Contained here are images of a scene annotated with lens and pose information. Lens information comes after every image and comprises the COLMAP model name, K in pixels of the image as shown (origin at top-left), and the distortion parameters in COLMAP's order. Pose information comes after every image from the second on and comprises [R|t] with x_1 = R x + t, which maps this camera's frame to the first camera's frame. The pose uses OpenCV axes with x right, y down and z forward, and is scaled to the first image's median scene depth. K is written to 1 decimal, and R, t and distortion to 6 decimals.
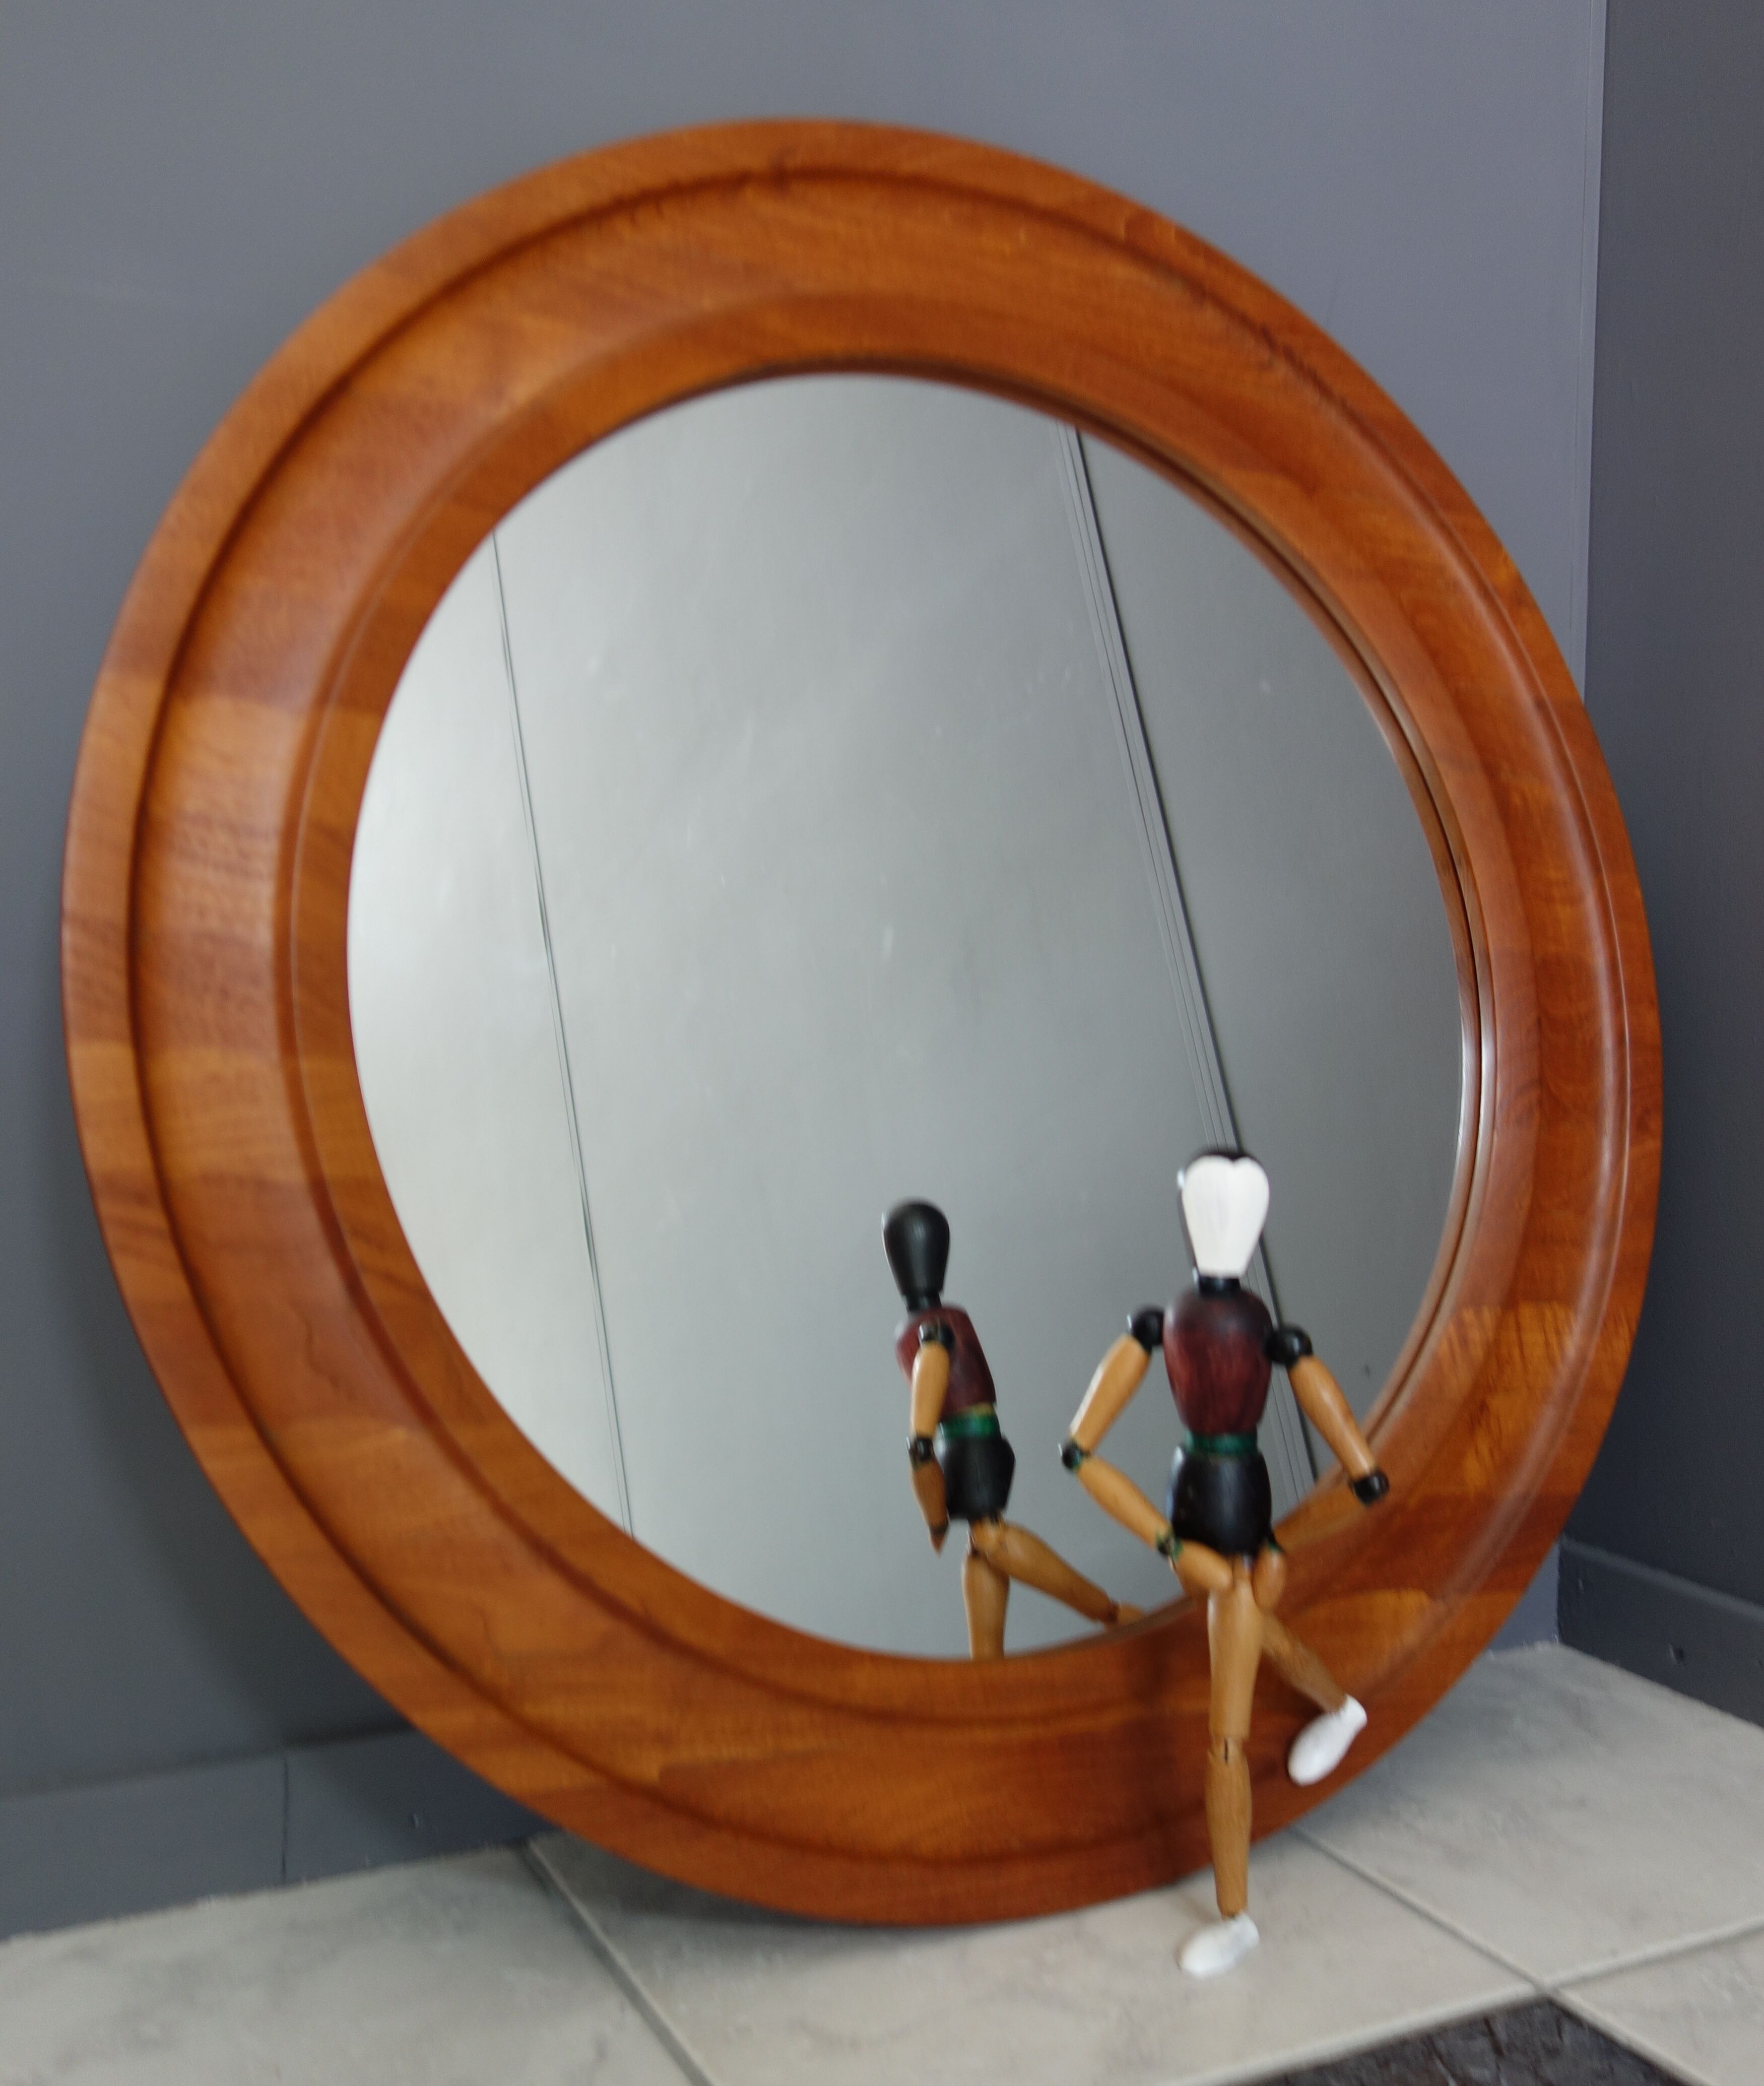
lens RADIAL K [[1825.6, 0, 868.0], [0, 1825.6, 1049.7], [0, 0, 1]] dist [0.000812, 0.004656]
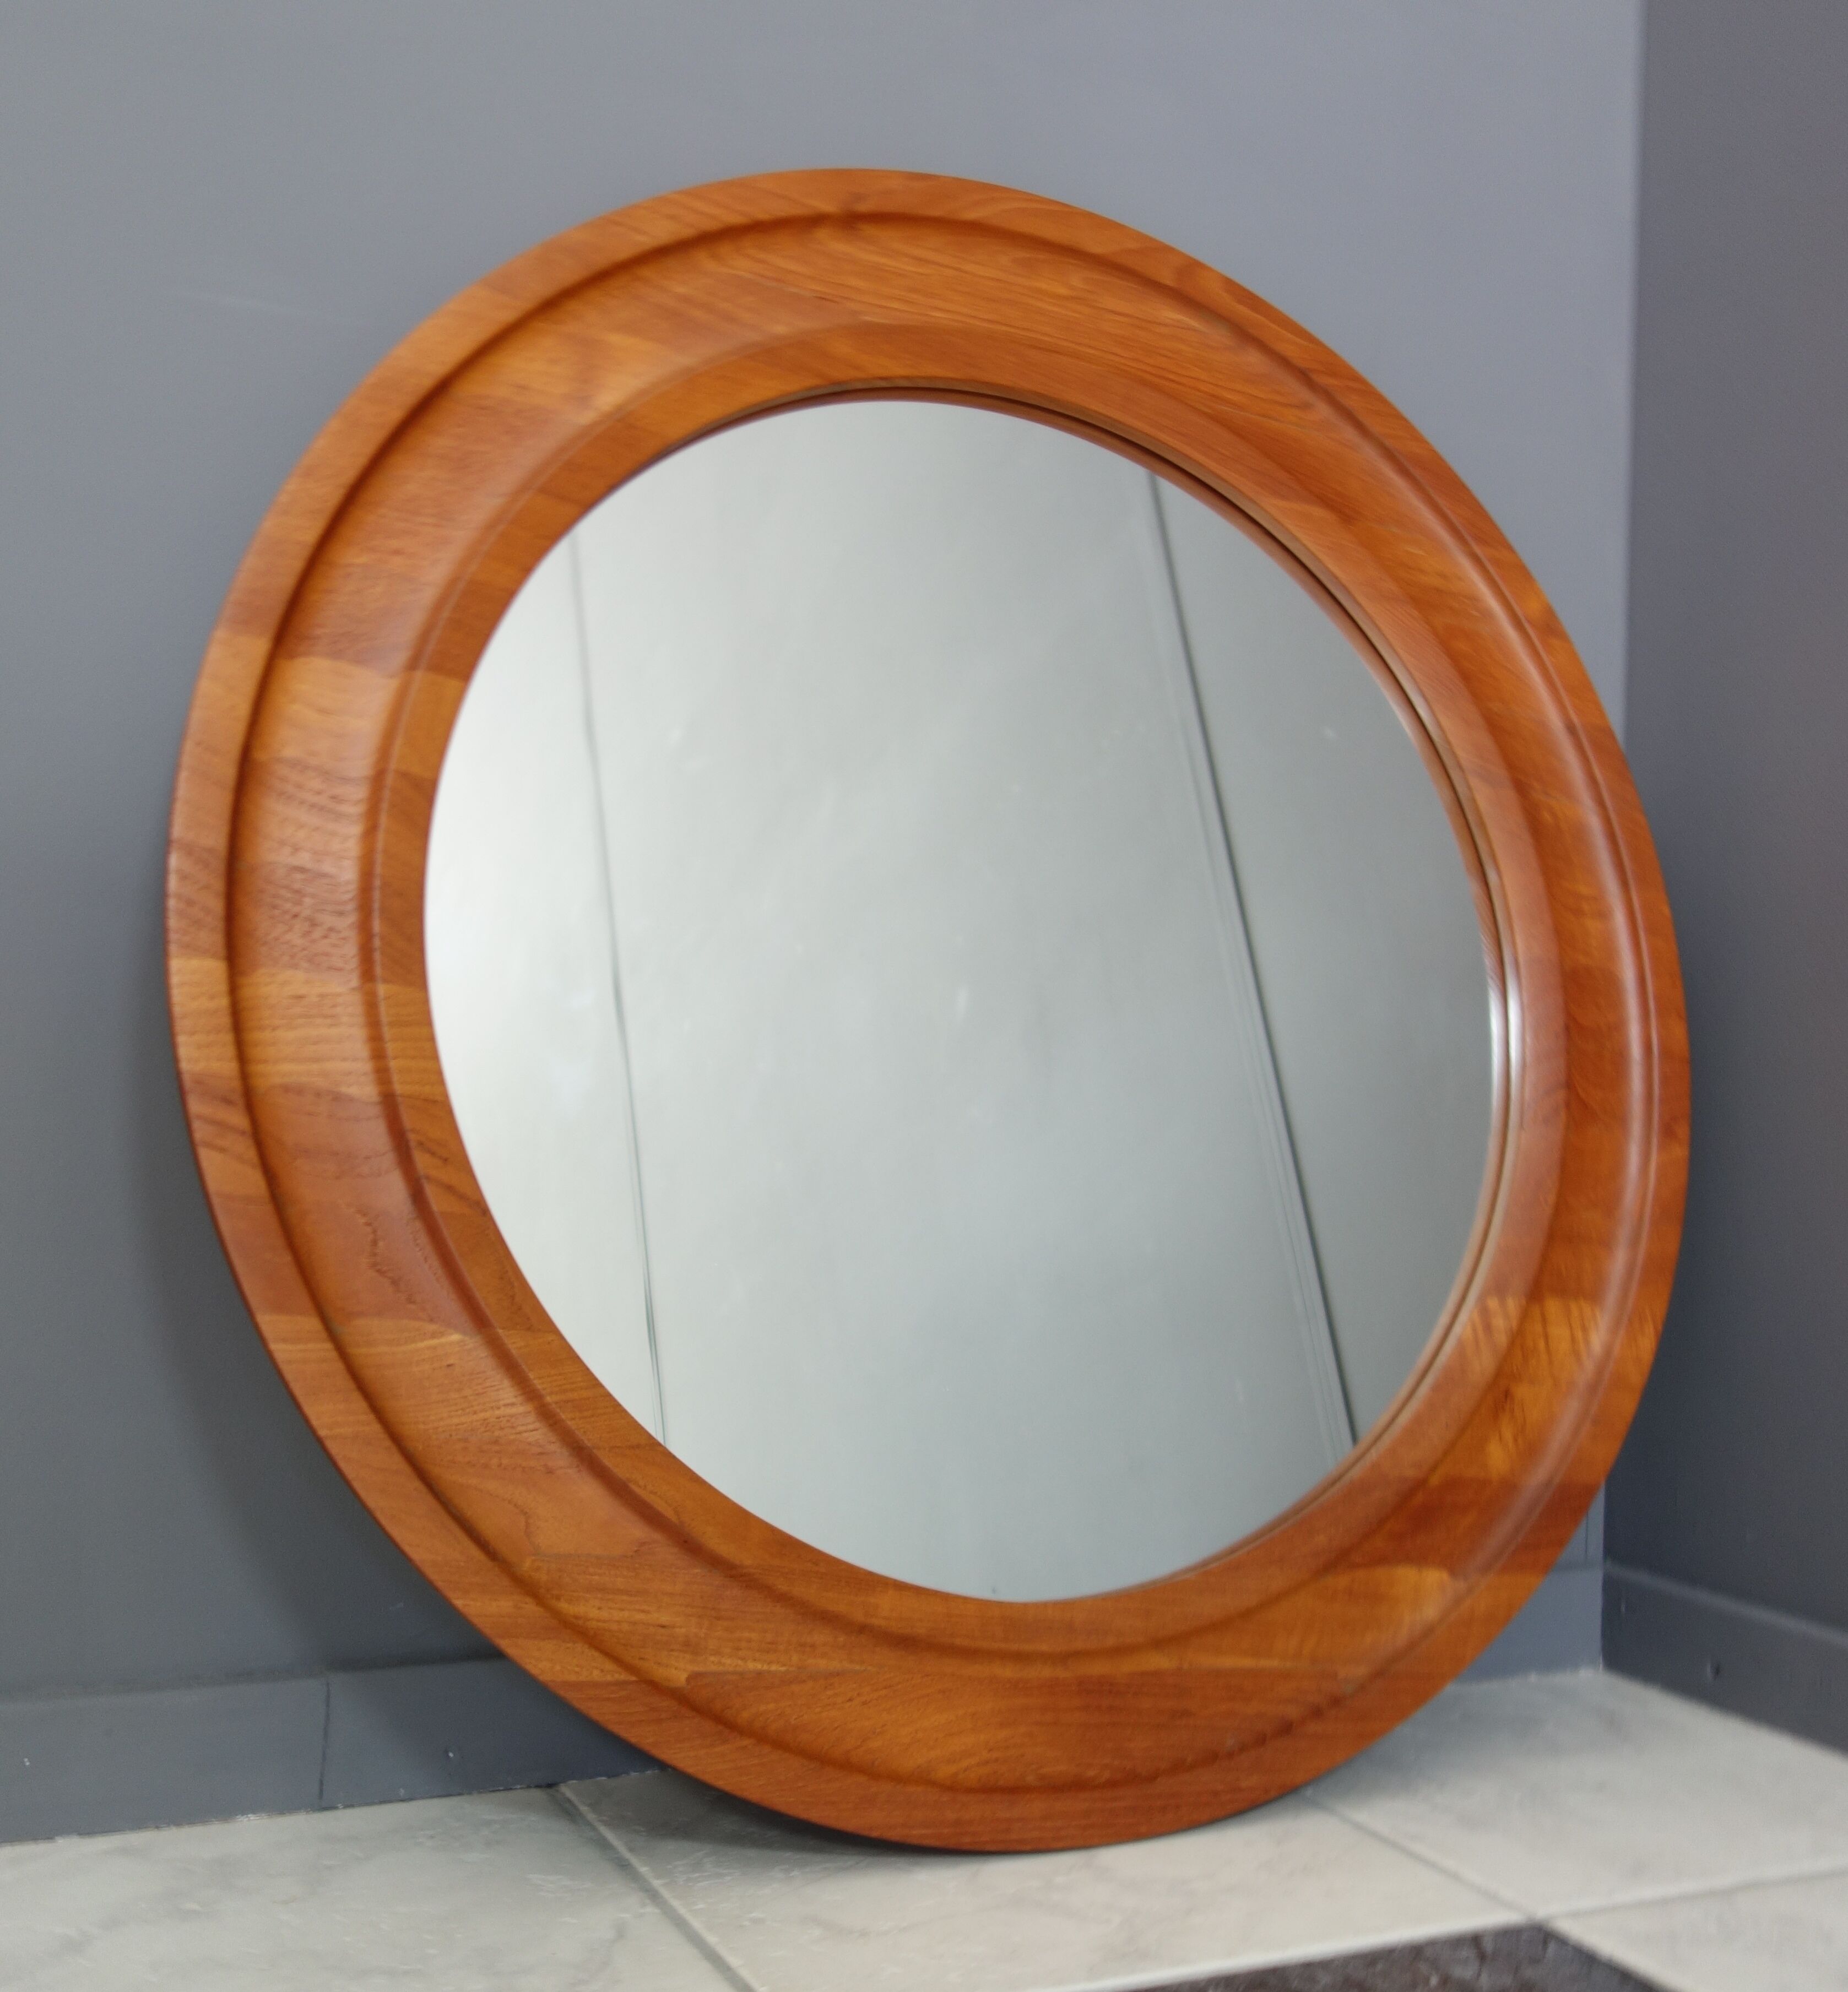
lens RADIAL K [[1911.5, 0, 935.4], [0, 1911.5, 991.4], [0, 0, 1]] dist [0.002209, 0.000000]
pose [[0.999675, 0.023492, -0.009889, 0.026561], [-0.024227, 0.996318, -0.082244, 0.081376], [0.007920, 0.082457, 0.996563, -0.109257]]
